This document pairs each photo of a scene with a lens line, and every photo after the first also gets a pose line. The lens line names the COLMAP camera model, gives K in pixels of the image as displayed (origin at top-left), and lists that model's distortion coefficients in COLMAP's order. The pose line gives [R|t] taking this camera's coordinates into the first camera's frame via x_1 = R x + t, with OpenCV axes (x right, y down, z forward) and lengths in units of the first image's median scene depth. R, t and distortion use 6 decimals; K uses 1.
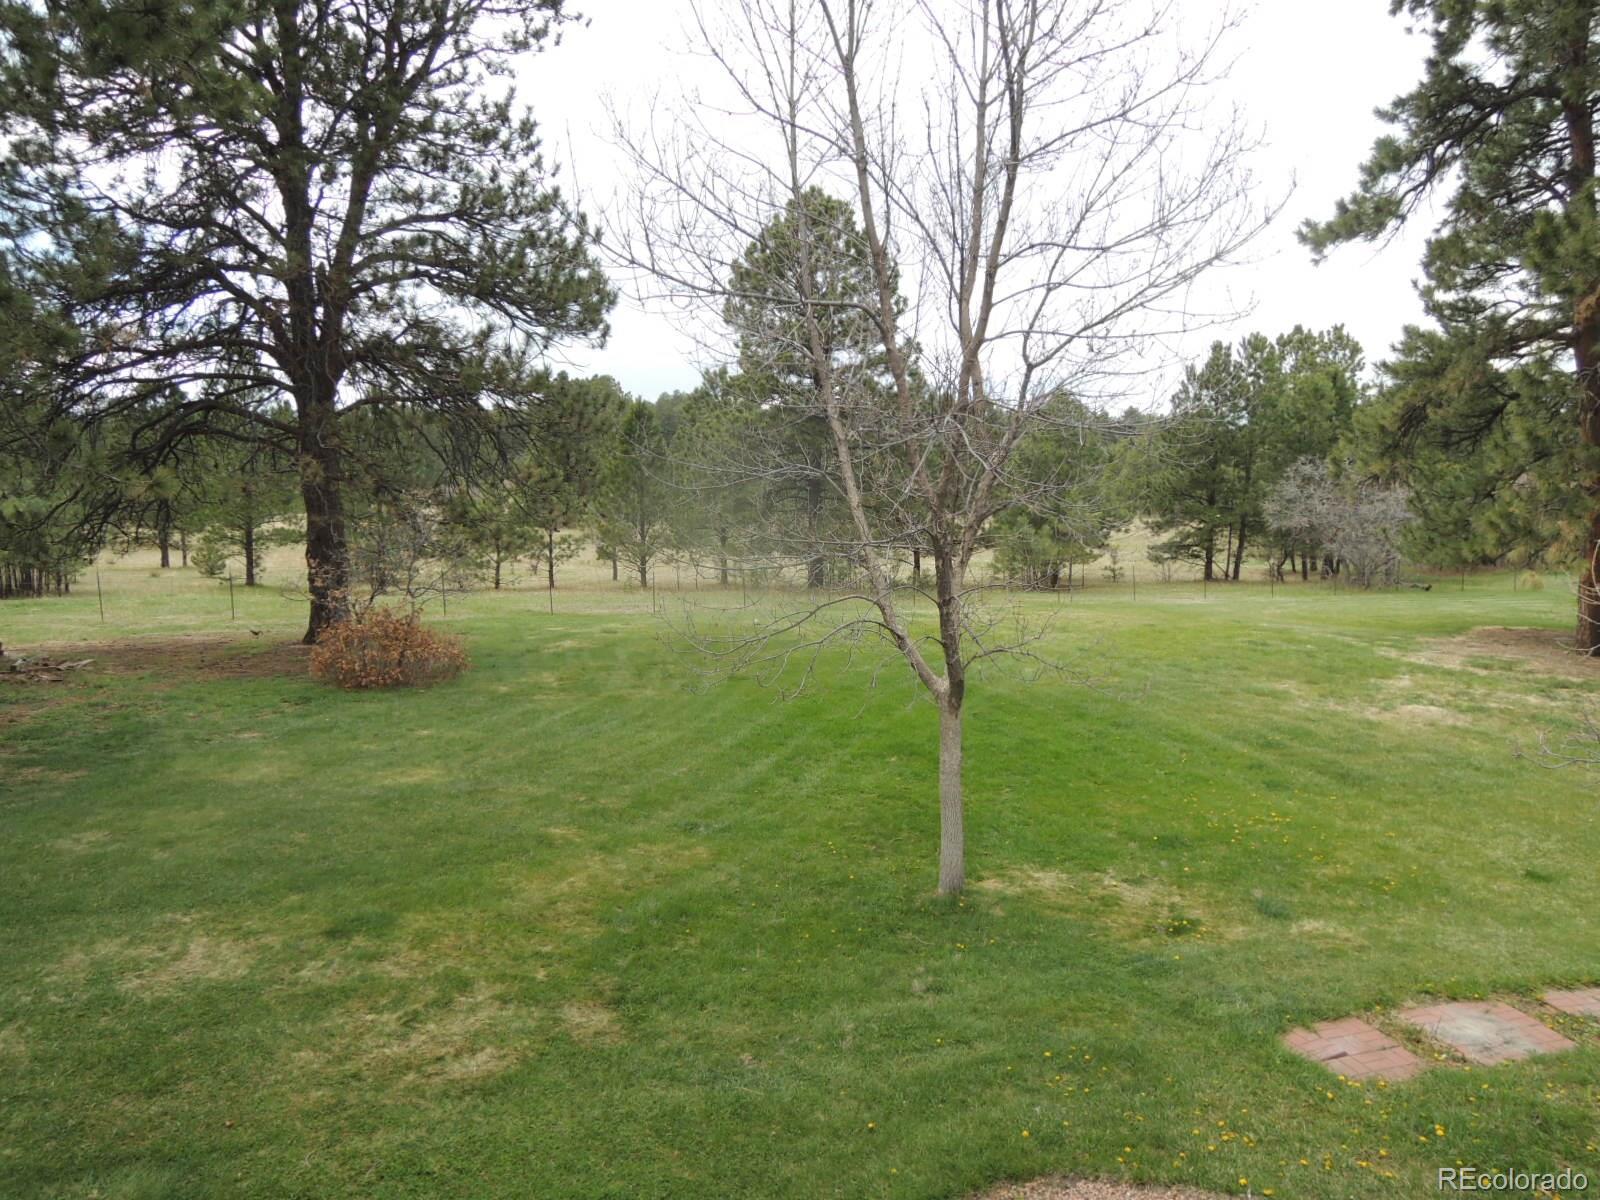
lens RADIAL K [[1150.1, 0, 800.0], [0, 1150.1, 600.0], [0, 0, 1]] dist [-0.021750, 0.003003]
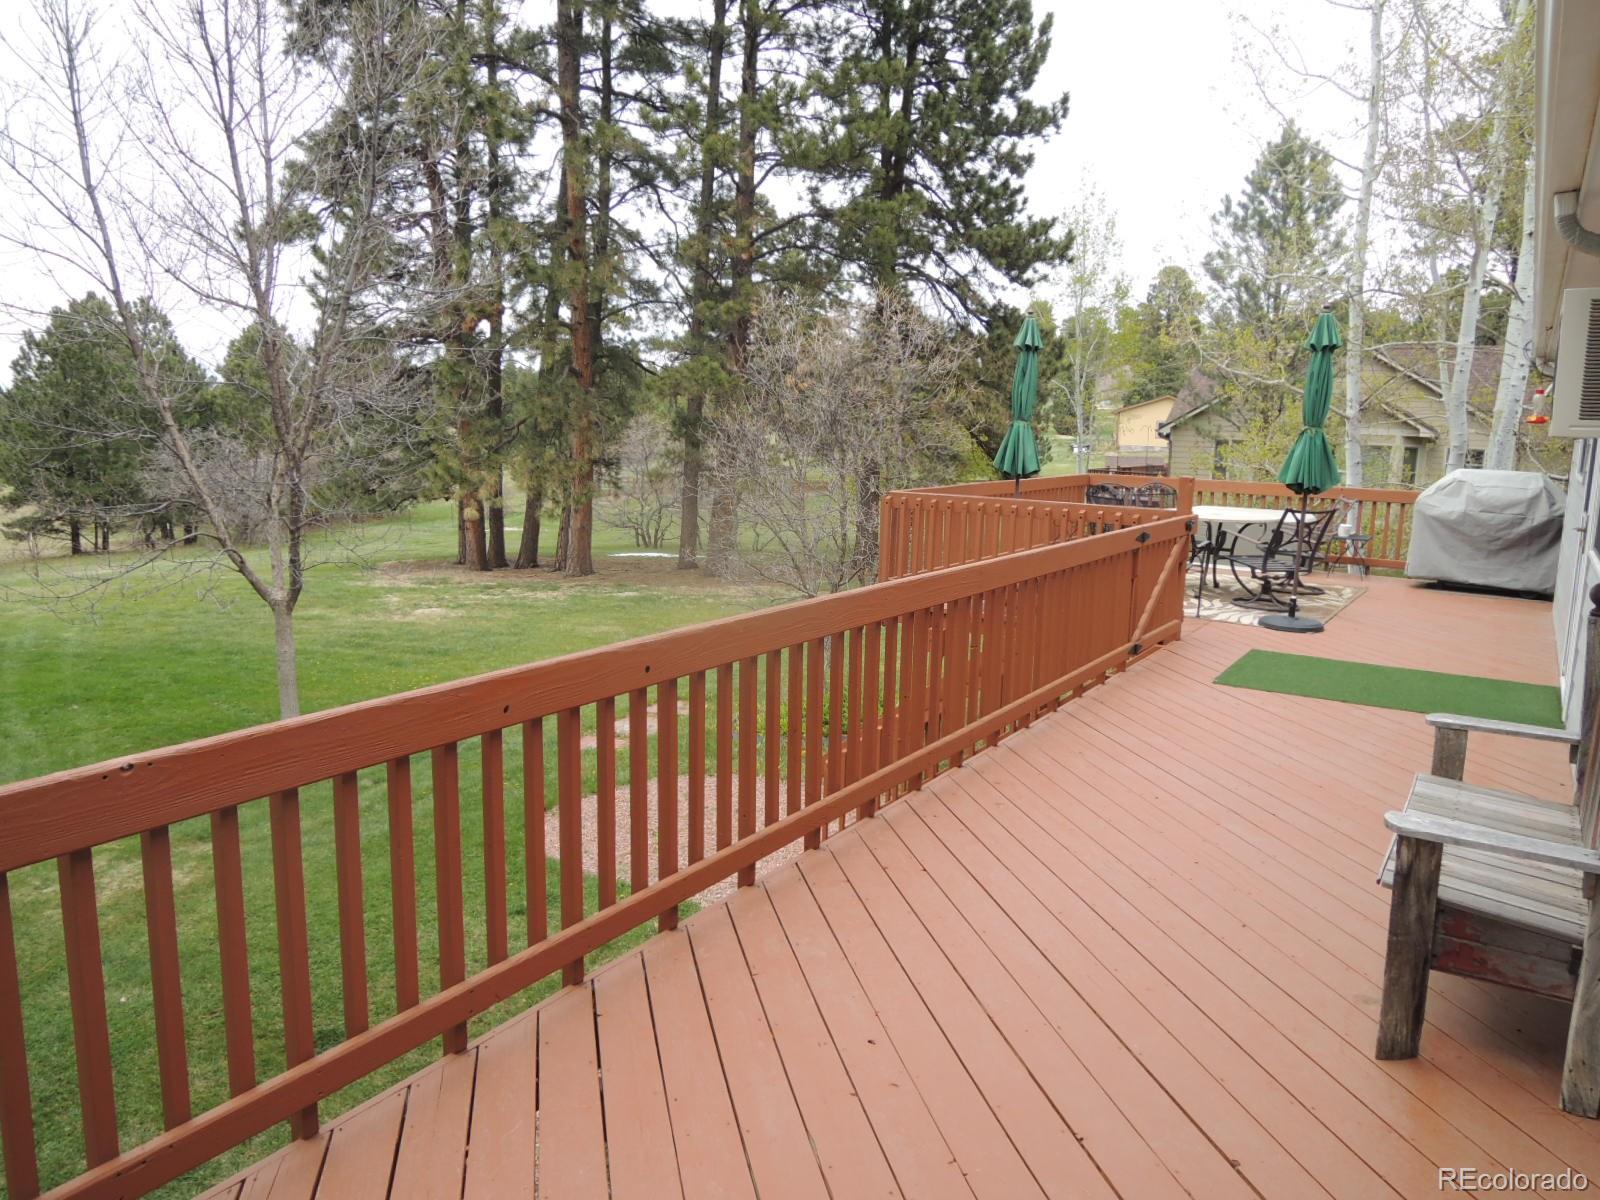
lens RADIAL K [[1150.1, 0, 800.0], [0, 1150.1, 600.0], [0, 0, 1]] dist [-0.021750, 0.003003]
pose [[0.546562, -0.118761, 0.828955, -0.116464], [0.098578, 0.992135, 0.077142, 0.006818], [-0.831596, 0.039554, 0.553970, -0.043526]]
